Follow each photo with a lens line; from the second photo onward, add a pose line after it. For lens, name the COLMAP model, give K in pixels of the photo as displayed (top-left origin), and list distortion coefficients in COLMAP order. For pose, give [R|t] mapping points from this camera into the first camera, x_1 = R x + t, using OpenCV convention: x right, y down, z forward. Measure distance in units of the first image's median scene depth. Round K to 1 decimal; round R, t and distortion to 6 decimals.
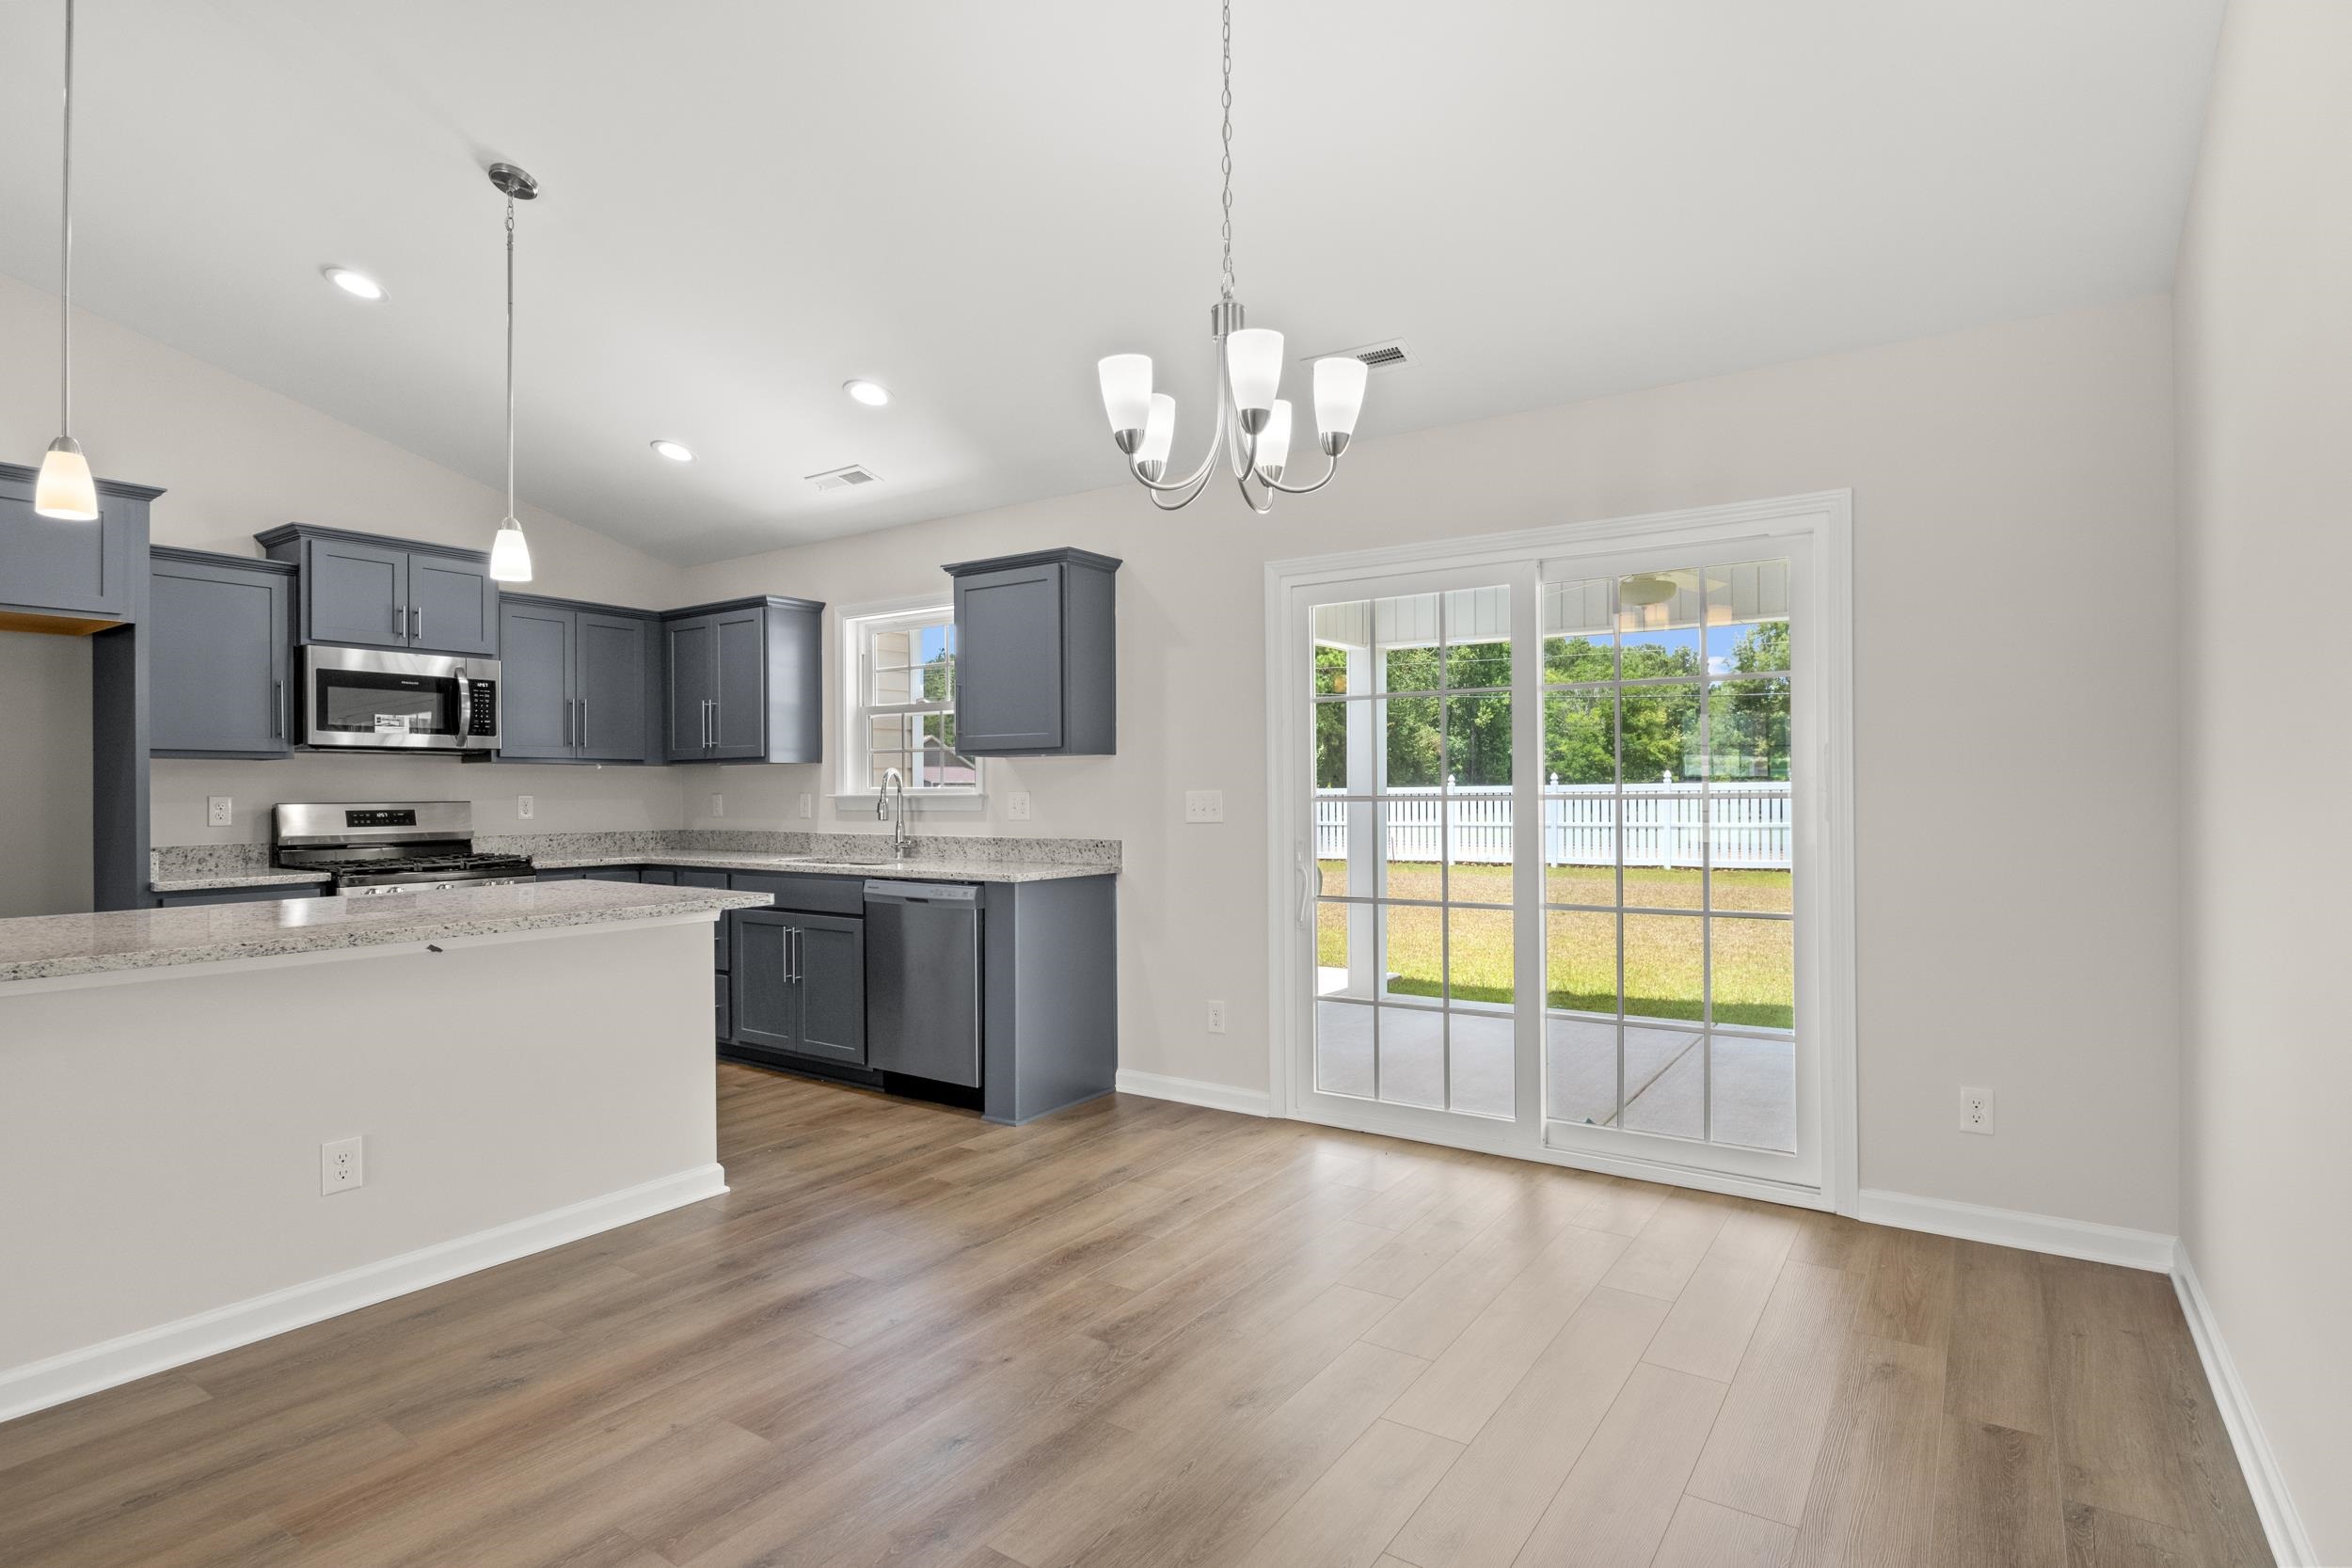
lens RADIAL K [[1187.6, 0, 1185.4], [0, 1187.6, 778.6], [0, 0, 1]] dist [-0.001326, -0.000388]
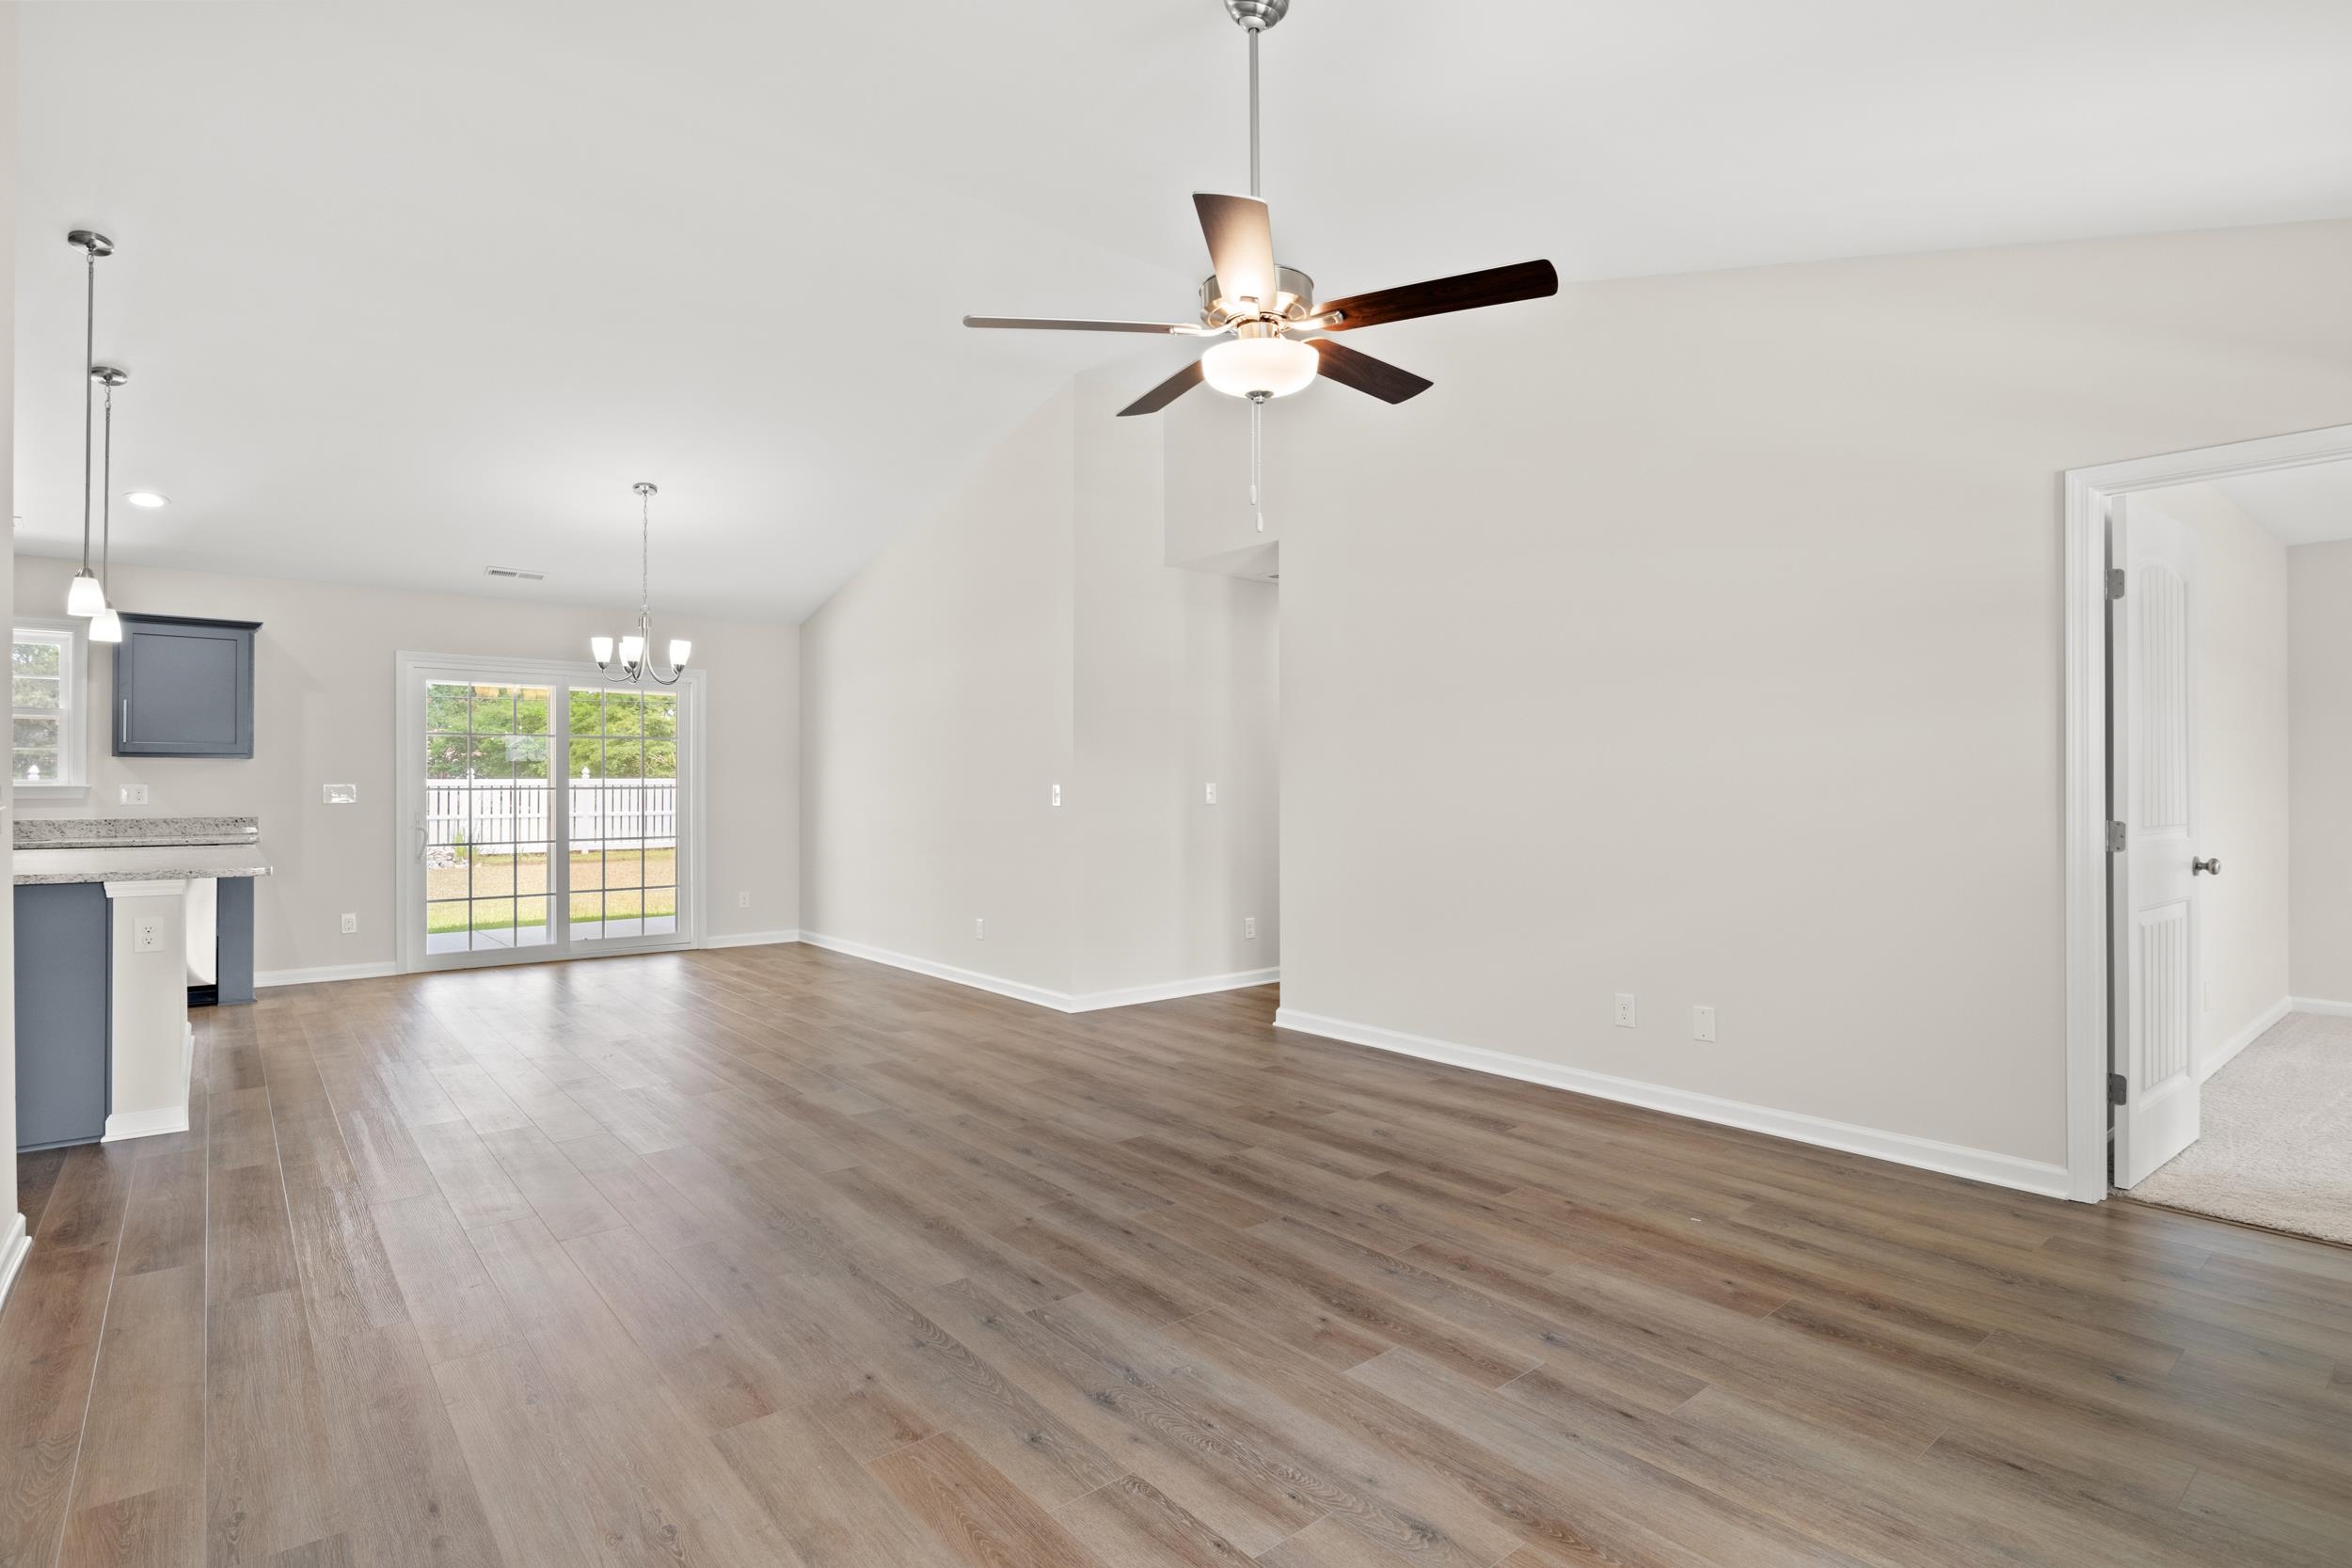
lens RADIAL K [[1169.6, 0, 1194.8], [0, 1169.6, 784.1], [0, 0, 1]] dist [-0.009356, 0.000226]
pose [[0.277338, 0.004246, 0.960763, -1.108442], [-0.010453, 0.999944, -0.001401, 0.001981], [-0.960716, -0.009654, 0.277367, -0.503025]]
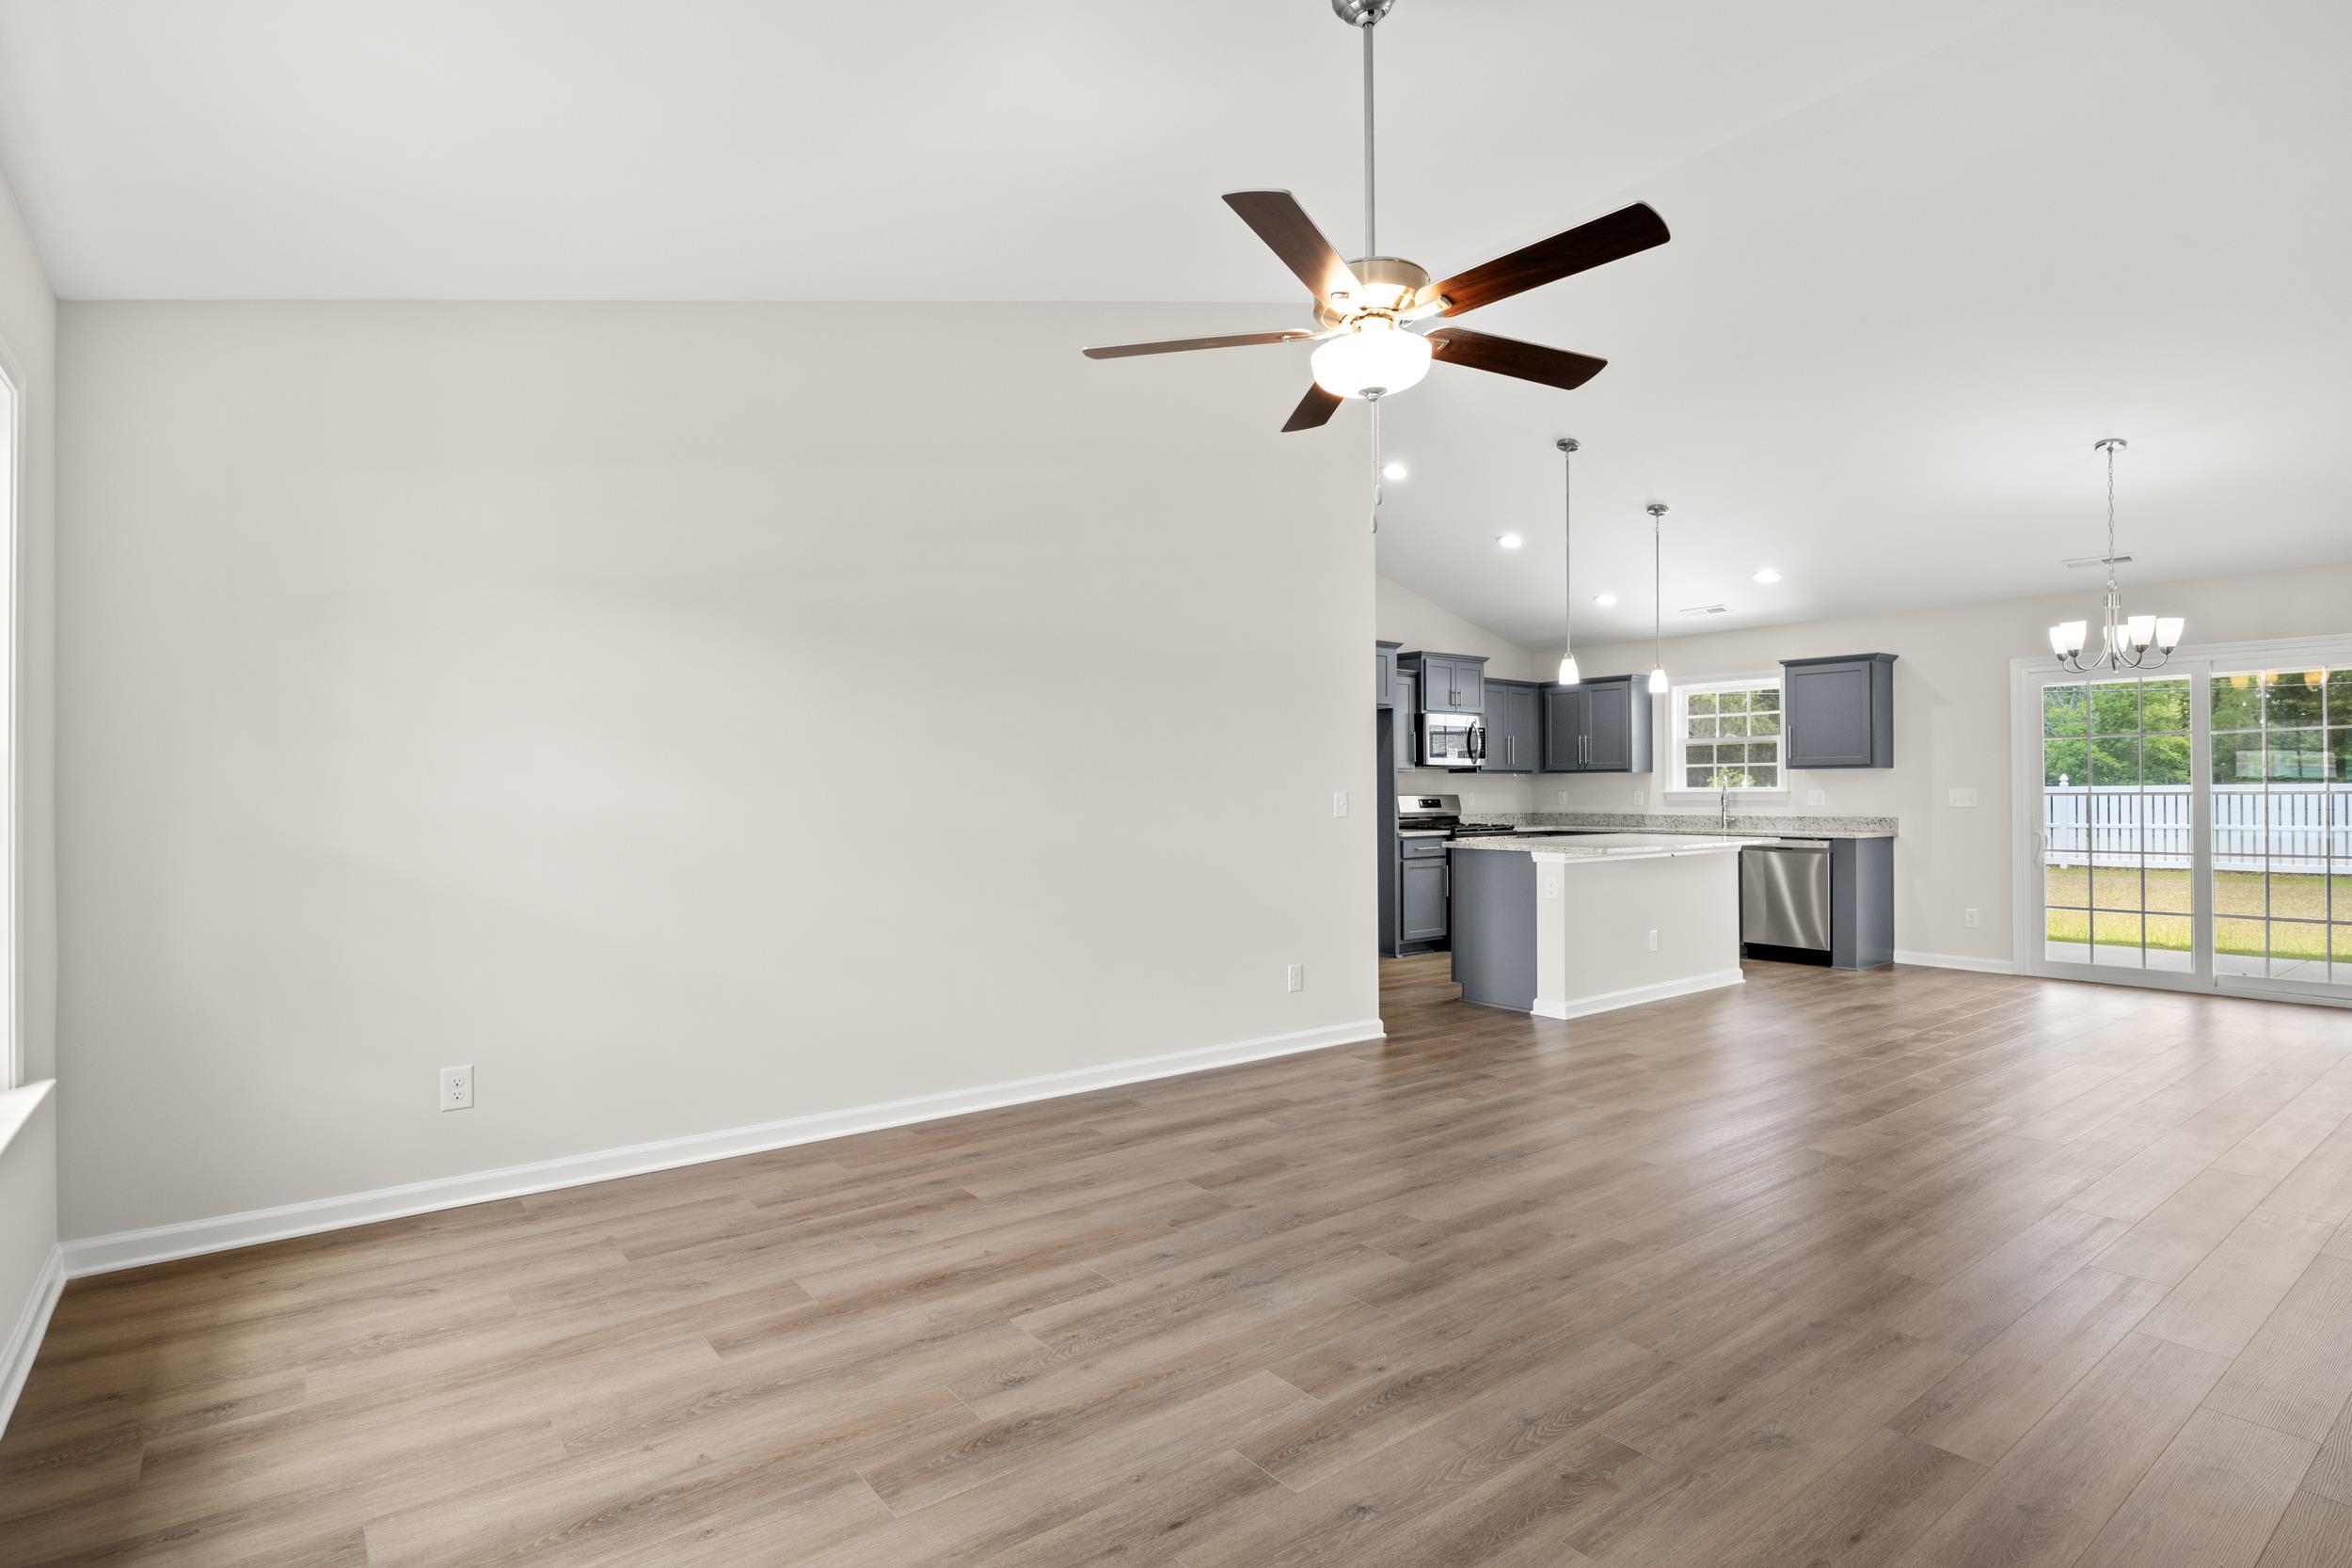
lens RADIAL K [[1169.6, 0, 1194.8], [0, 1169.6, 784.1], [0, 0, 1]] dist [-0.009356, 0.000226]
pose [[0.951934, 0.000616, -0.306303, -0.497880], [0.000675, 0.999991, 0.004109, -0.004533], [0.306303, -0.004118, 0.951925, -0.910670]]
